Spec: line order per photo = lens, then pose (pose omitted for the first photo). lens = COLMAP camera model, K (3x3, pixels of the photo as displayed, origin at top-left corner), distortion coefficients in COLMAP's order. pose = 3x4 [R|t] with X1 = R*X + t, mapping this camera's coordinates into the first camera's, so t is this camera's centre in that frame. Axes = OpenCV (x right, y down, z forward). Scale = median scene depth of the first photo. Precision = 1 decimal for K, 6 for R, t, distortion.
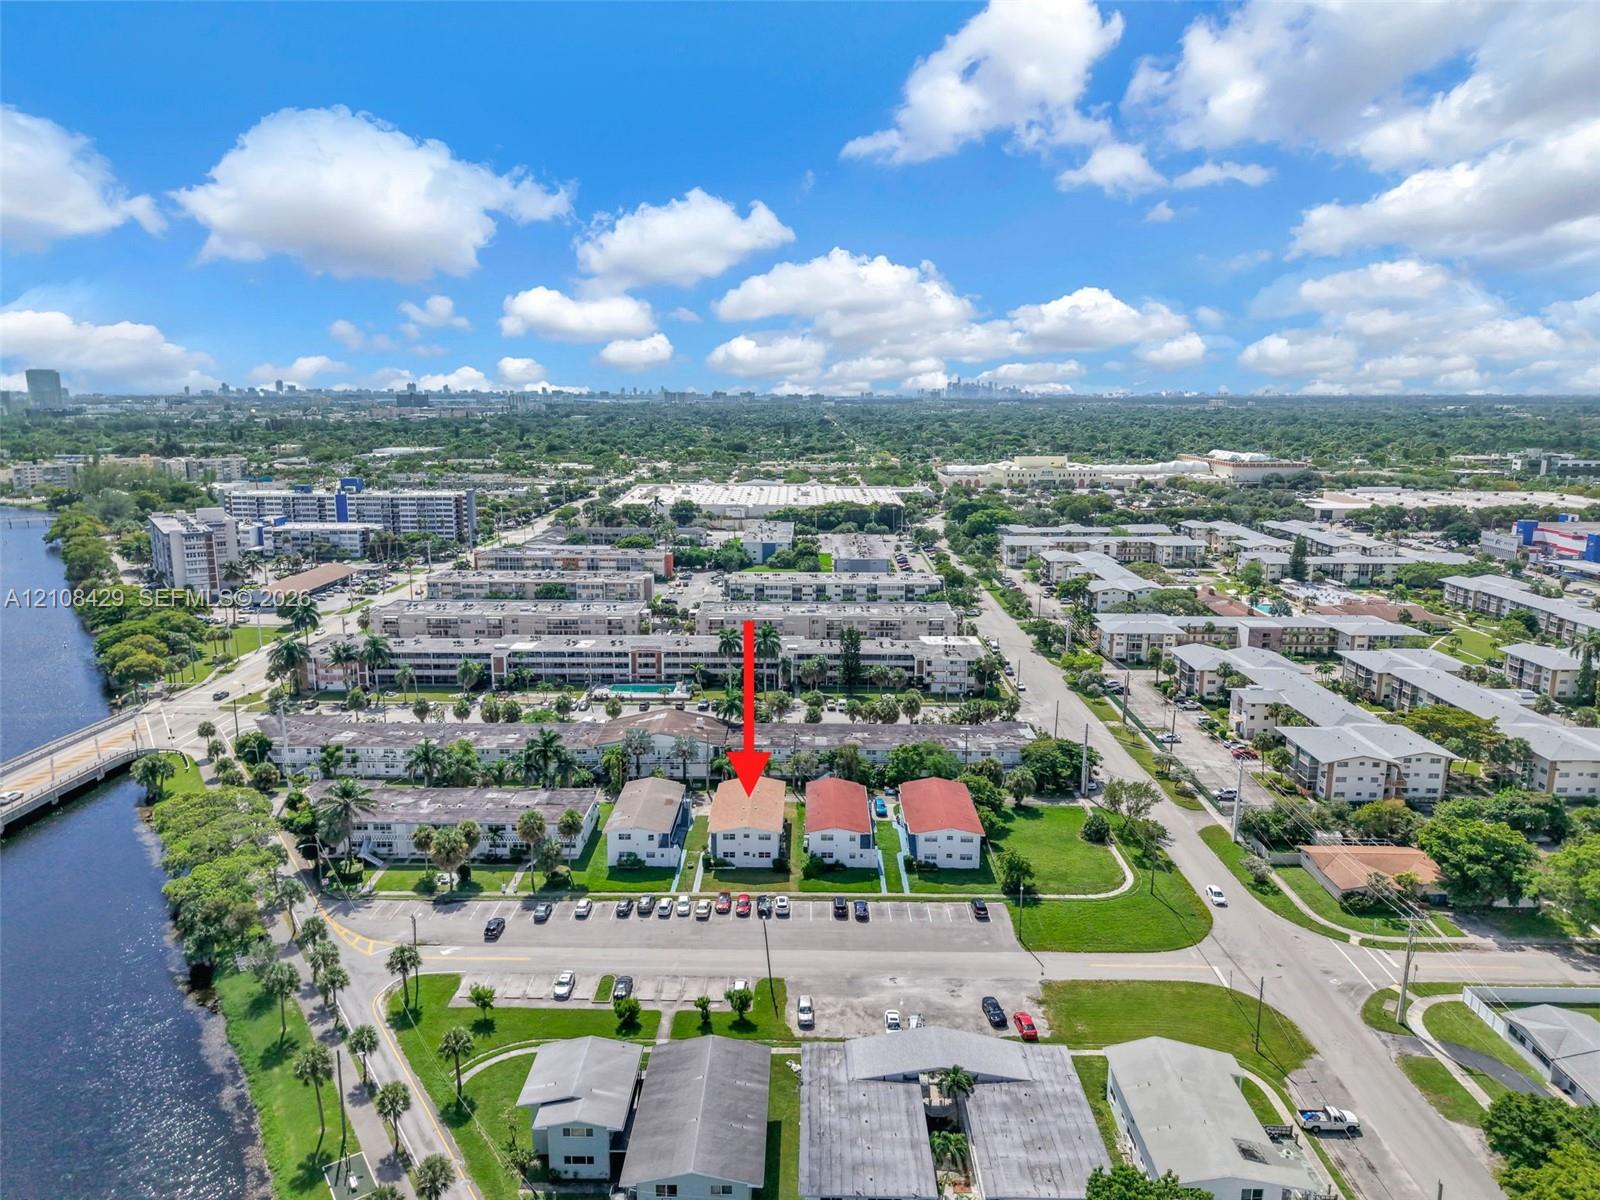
lens RADIAL K [[1106.6, 0, 800.0], [0, 1106.6, 600.0], [0, 0, 1]] dist [0.002416, -0.001690]
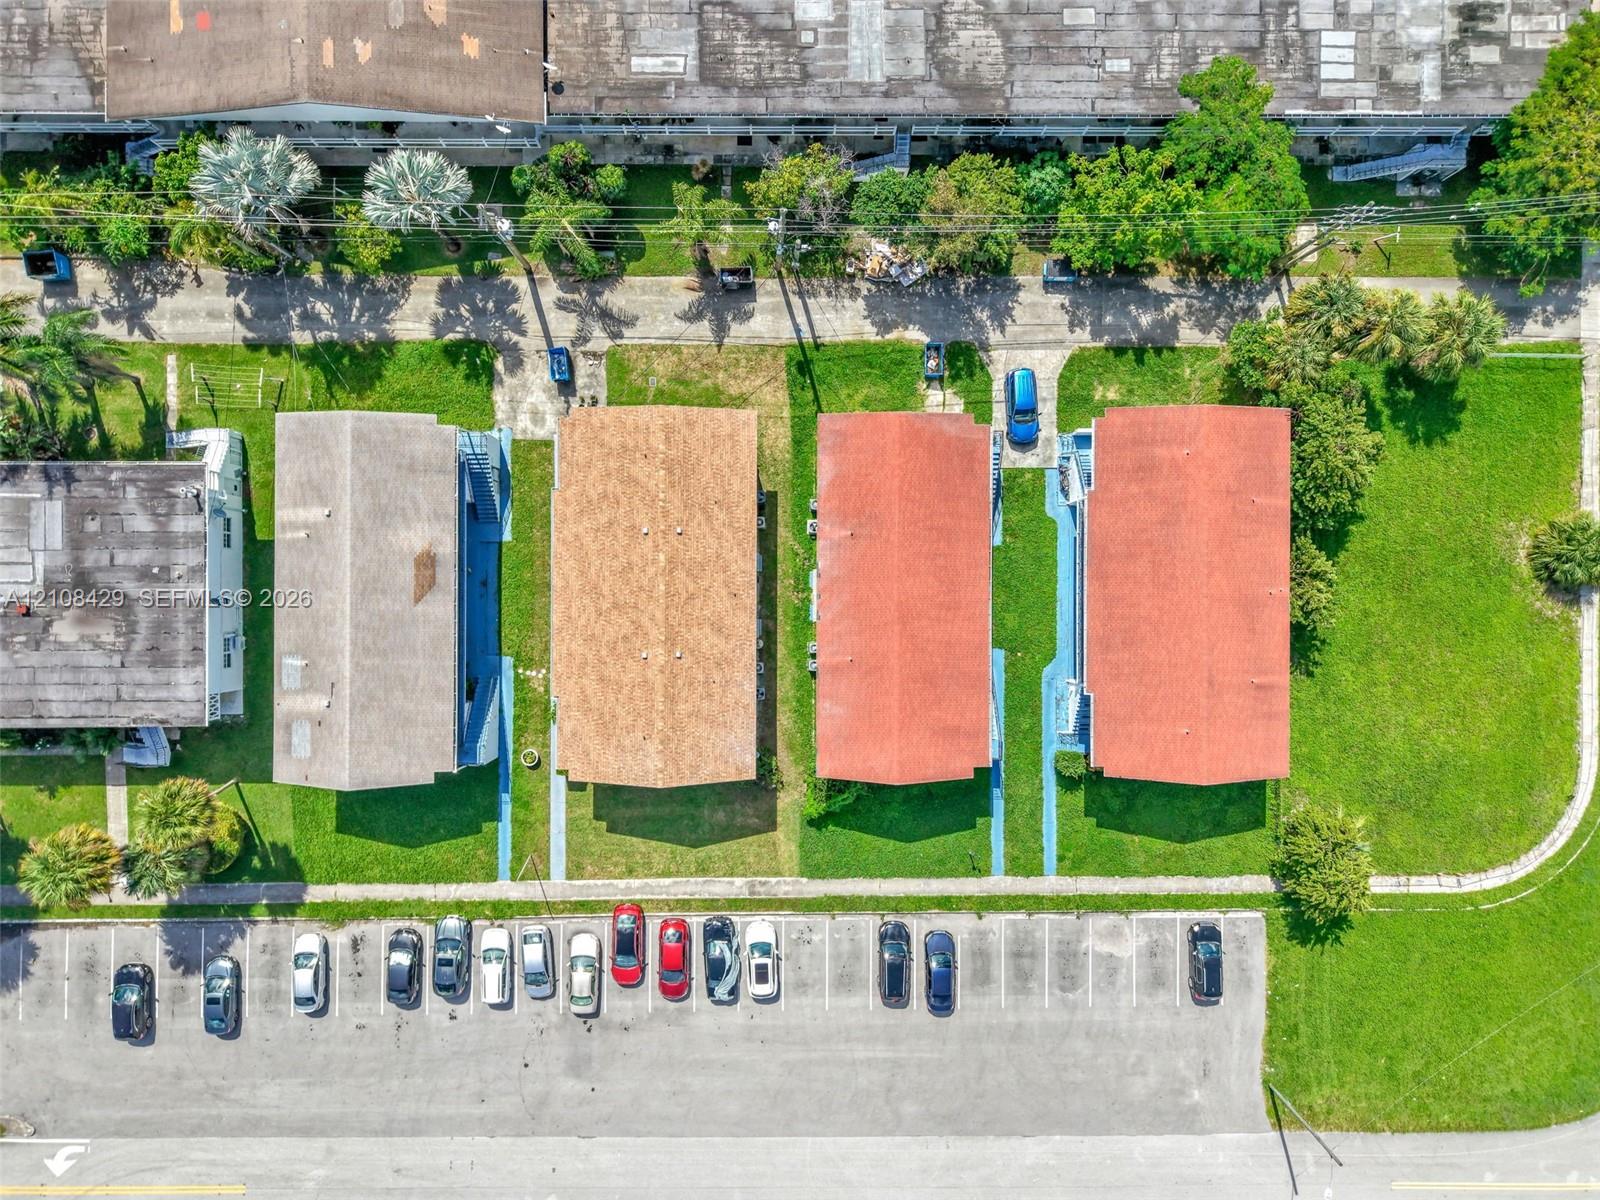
lens RADIAL K [[1106.6, 0, 800.0], [0, 1106.6, 600.0], [0, 0, 1]] dist [0.002416, -0.001690]
pose [[0.999826, -0.010730, 0.015281, -0.006233], [-0.013155, 0.175945, 0.984312, -0.171707], [-0.013250, -0.984342, 0.175773, 0.983516]]
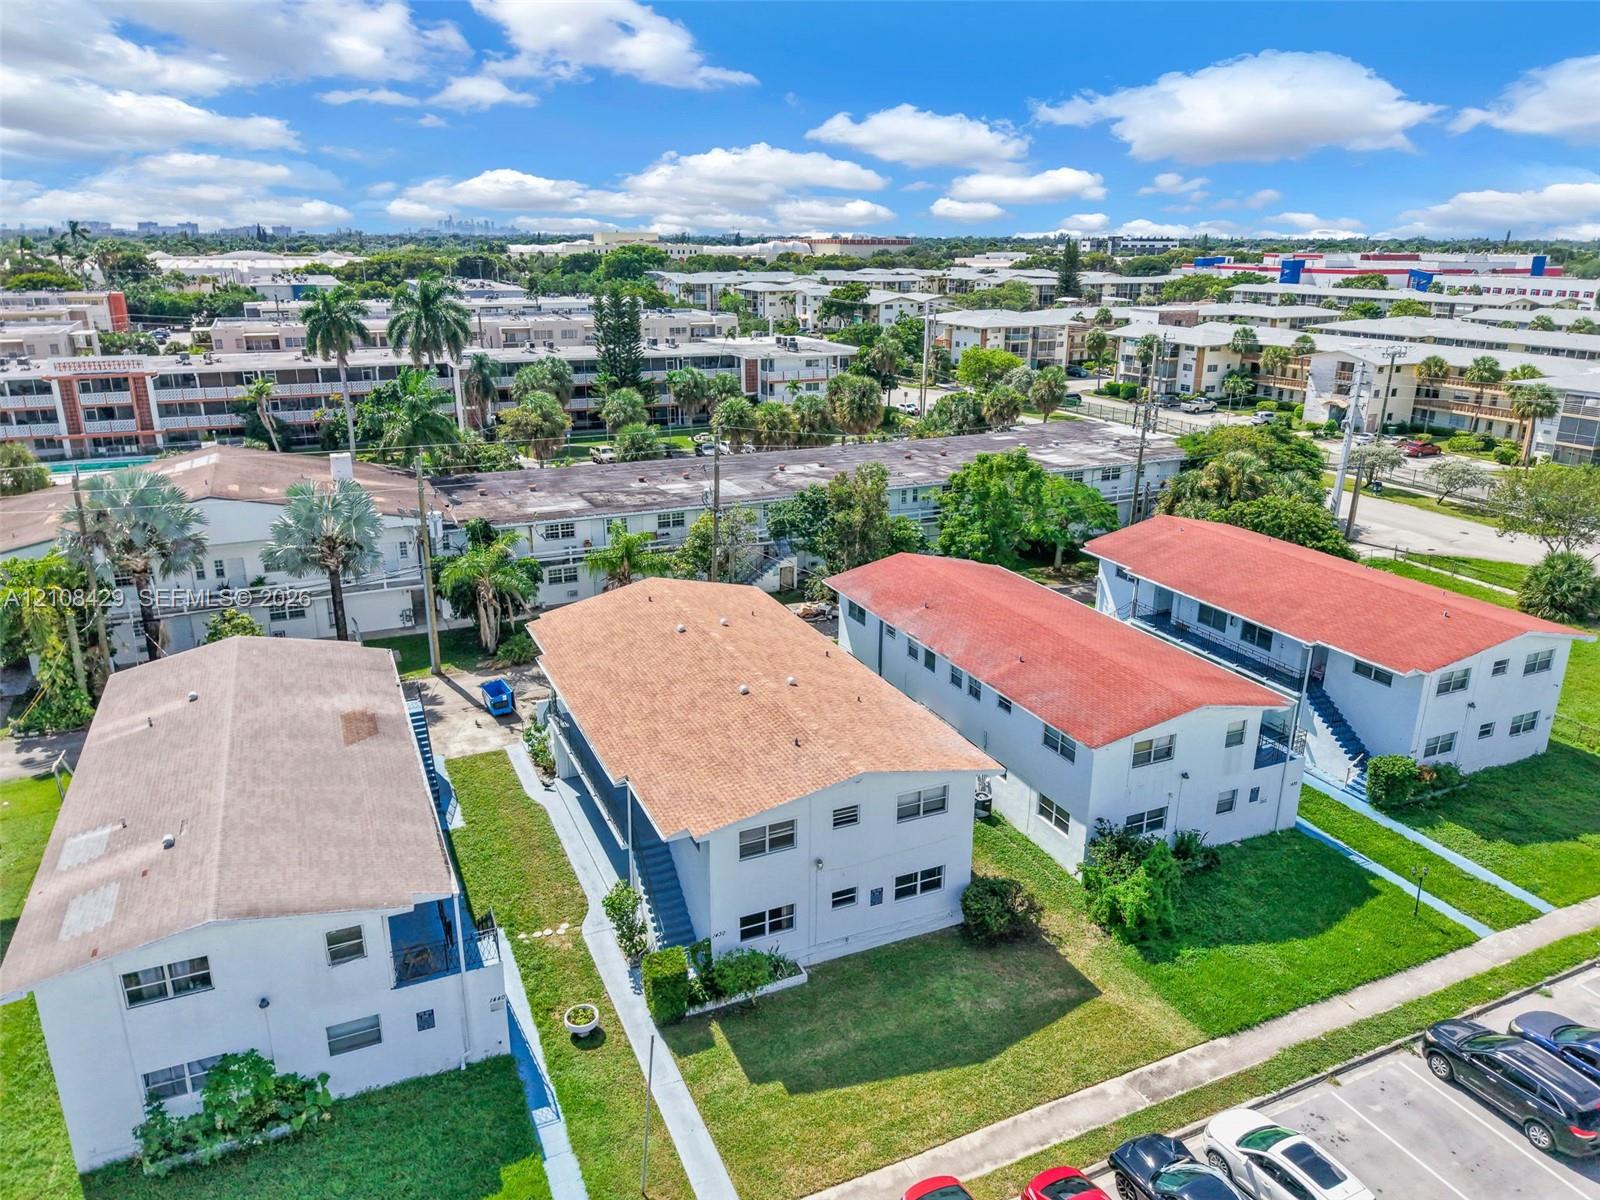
lens RADIAL K [[1106.6, 0, 800.0], [0, 1106.6, 600.0], [0, 0, 1]] dist [0.002416, -0.001690]
pose [[0.902765, -0.133881, 0.408768, -0.133463], [0.082992, 0.986685, 0.139873, 0.143585], [-0.422052, -0.092348, 0.901856, 0.818576]]
